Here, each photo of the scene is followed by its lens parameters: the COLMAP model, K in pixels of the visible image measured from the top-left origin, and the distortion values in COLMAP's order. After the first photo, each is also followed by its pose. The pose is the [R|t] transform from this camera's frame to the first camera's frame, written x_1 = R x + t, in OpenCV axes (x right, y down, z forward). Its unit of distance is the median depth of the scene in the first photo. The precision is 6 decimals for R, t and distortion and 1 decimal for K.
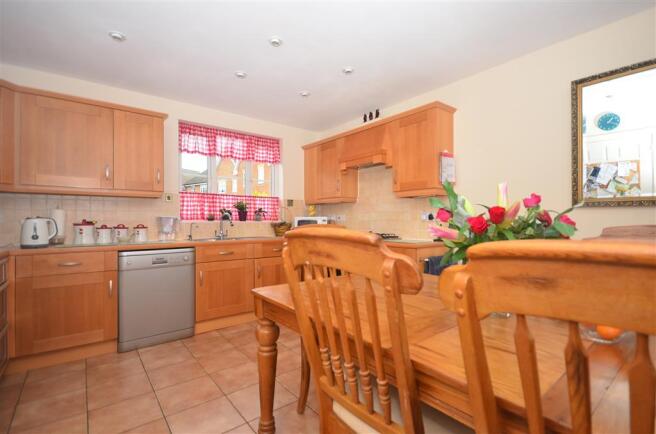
lens RADIAL K [[310.7, 0, 328.9], [0, 310.7, 217.8], [0, 0, 1]] dist [0.005612, 0.000129]
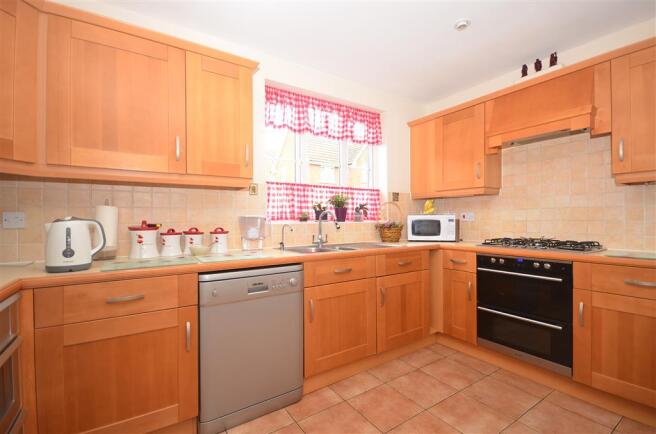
lens RADIAL K [[298.3, 0, 327.2], [0, 298.3, 217.6], [0, 0, 1]] dist [0.001197, -0.000030]
pose [[0.995462, -0.002740, -0.095116, -0.287025], [0.003358, 0.999974, 0.006337, -0.003979], [0.095096, -0.006628, 0.995446, 0.345409]]
